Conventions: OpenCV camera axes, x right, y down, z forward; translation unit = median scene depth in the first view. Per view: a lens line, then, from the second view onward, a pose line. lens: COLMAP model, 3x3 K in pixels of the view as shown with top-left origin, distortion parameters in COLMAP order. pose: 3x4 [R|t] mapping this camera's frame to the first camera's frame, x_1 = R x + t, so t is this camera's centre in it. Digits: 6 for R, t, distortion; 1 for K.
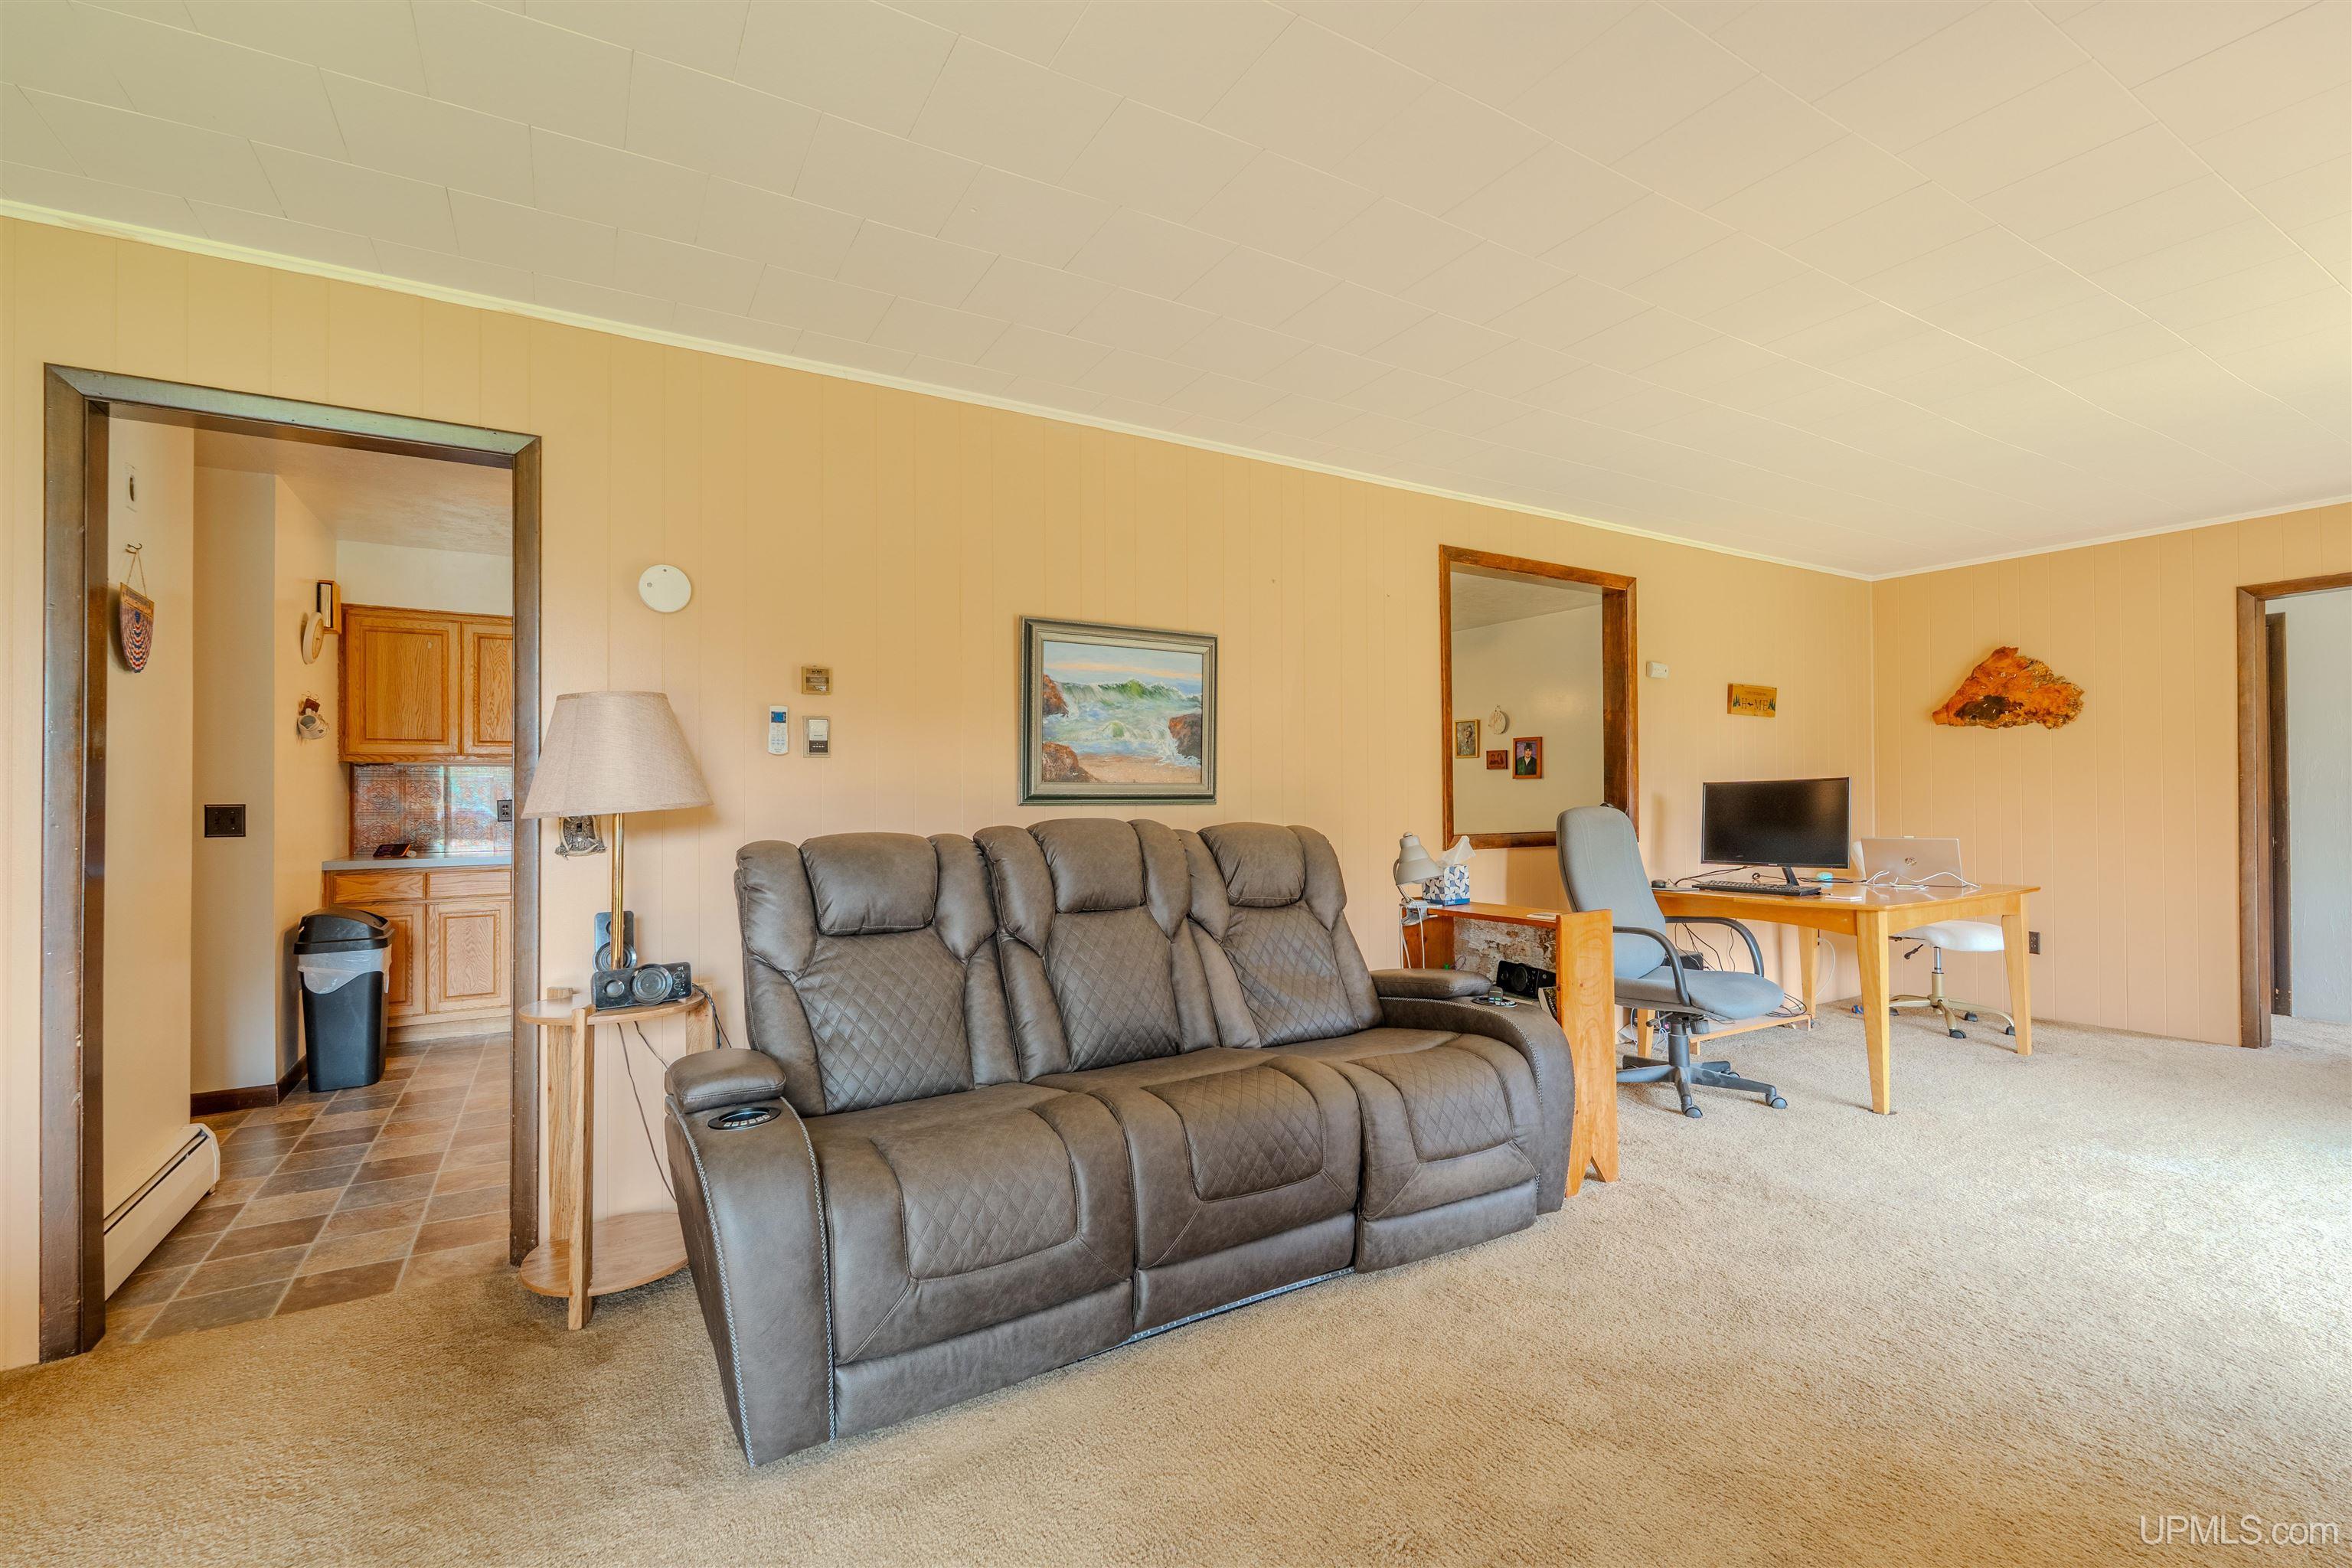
lens RADIAL K [[1033.5, 0, 1176.0], [0, 1033.5, 784.0], [0, 0, 1]] dist [-0.000069, 0.000256]
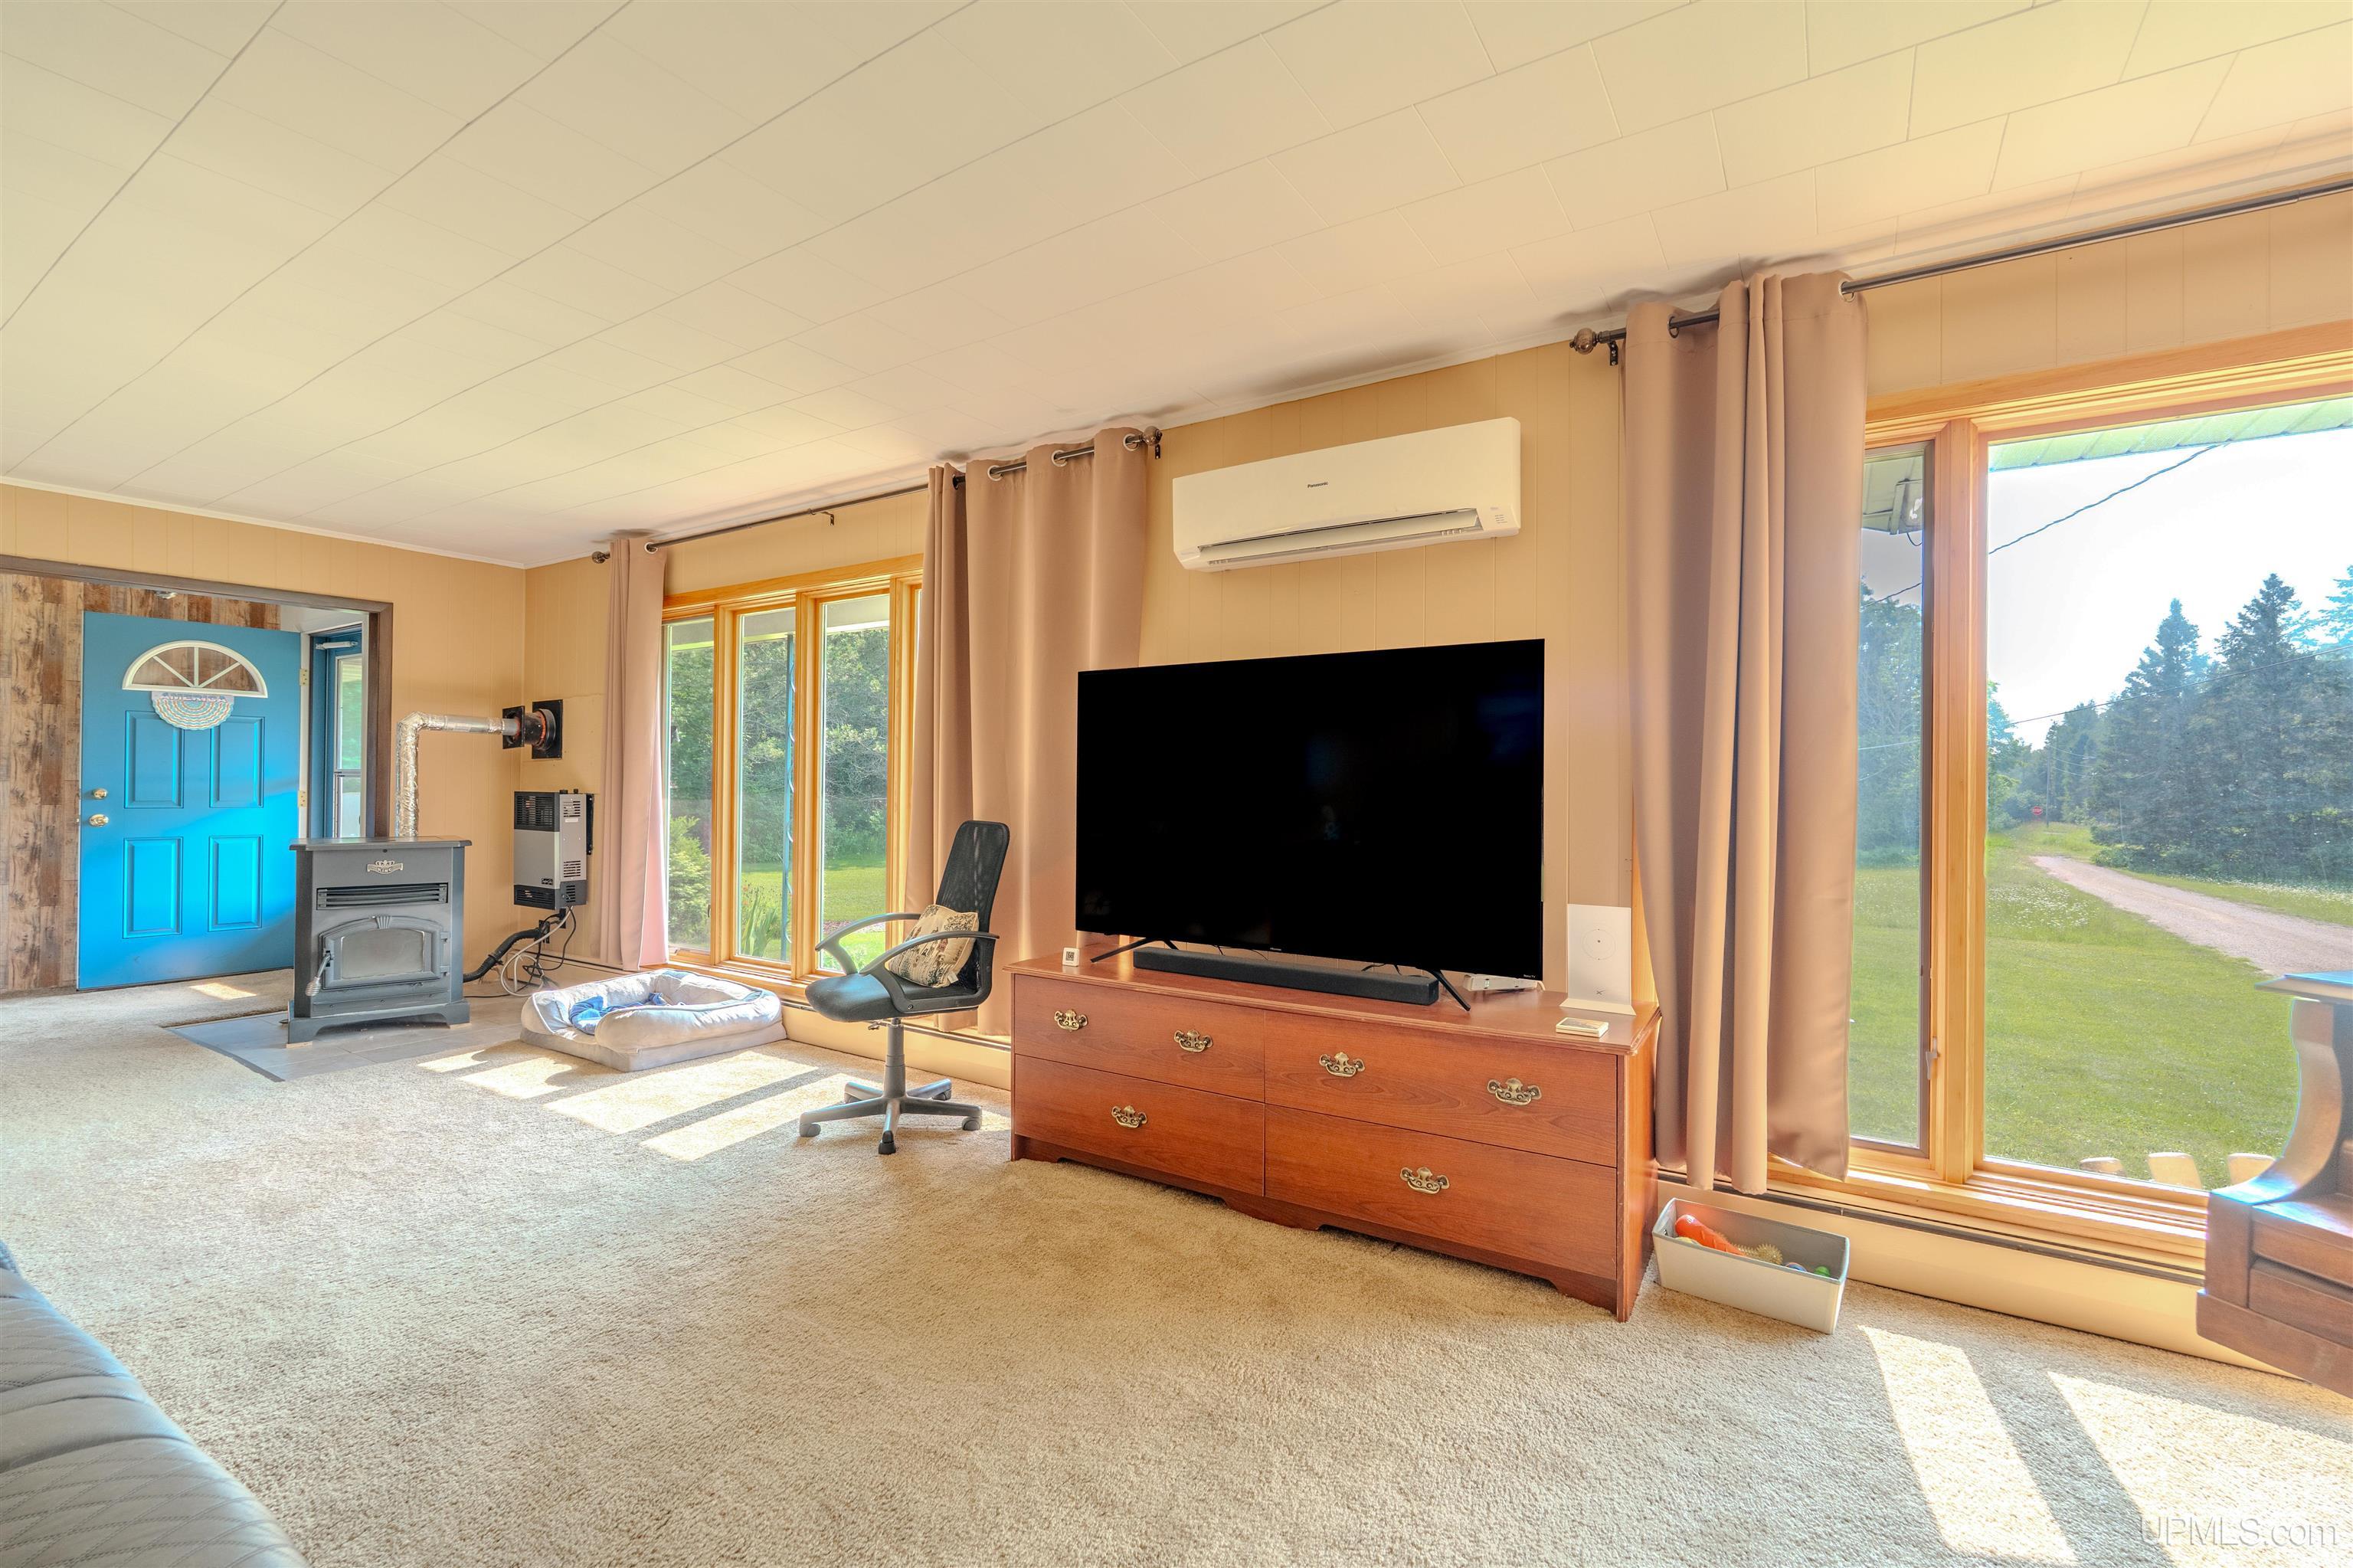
lens RADIAL K [[1034.0, 0, 1176.5], [0, 1034.0, 784.0], [0, 0, 1]] dist [-0.000069, 0.000256]
pose [[-0.437236, 0.000200, 0.899347, -1.069718], [-0.016976, 0.999820, -0.008476, 0.021954], [-0.899186, -0.018973, -0.437154, 1.814648]]
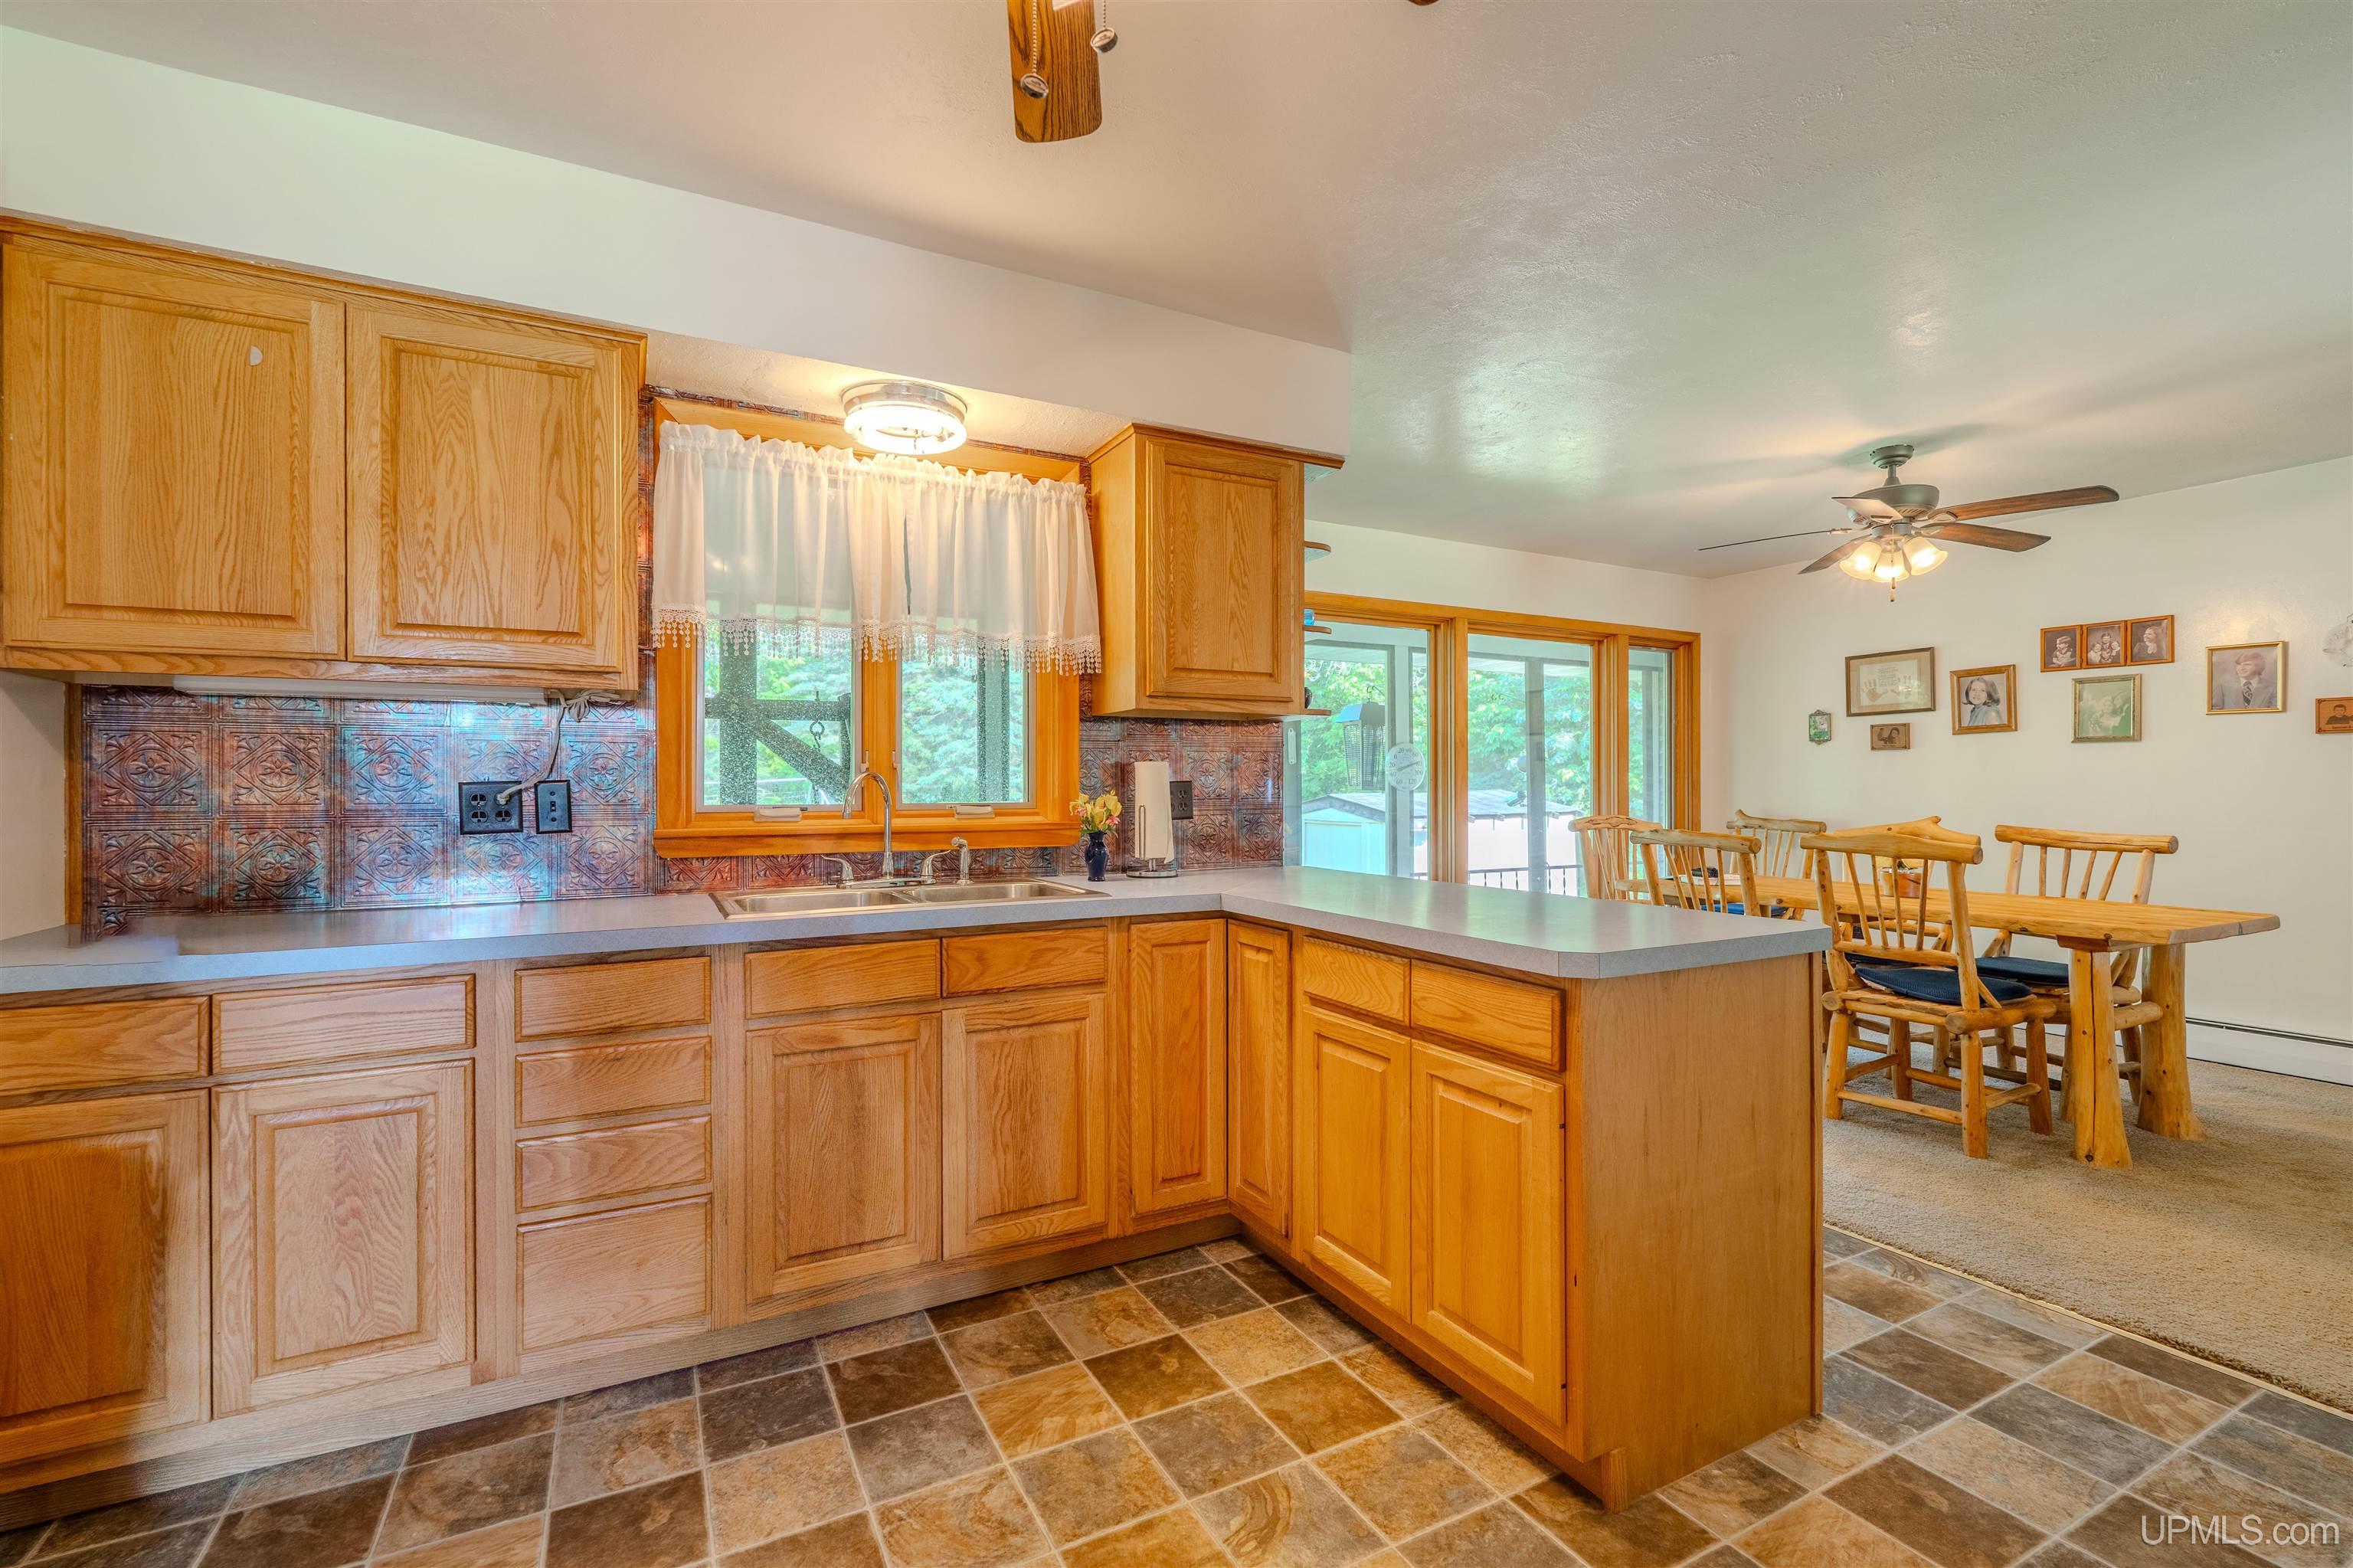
lens RADIAL K [[1034.0, 0, 1176.5], [0, 1034.0, 784.0], [0, 0, 1]] dist [-0.000069, 0.000256]
pose [[0.998658, 0.006102, -0.051432, -0.369745], [-0.005398, 0.999890, 0.013799, 0.010308], [0.051510, -0.013503, 0.998581, 0.636602]]
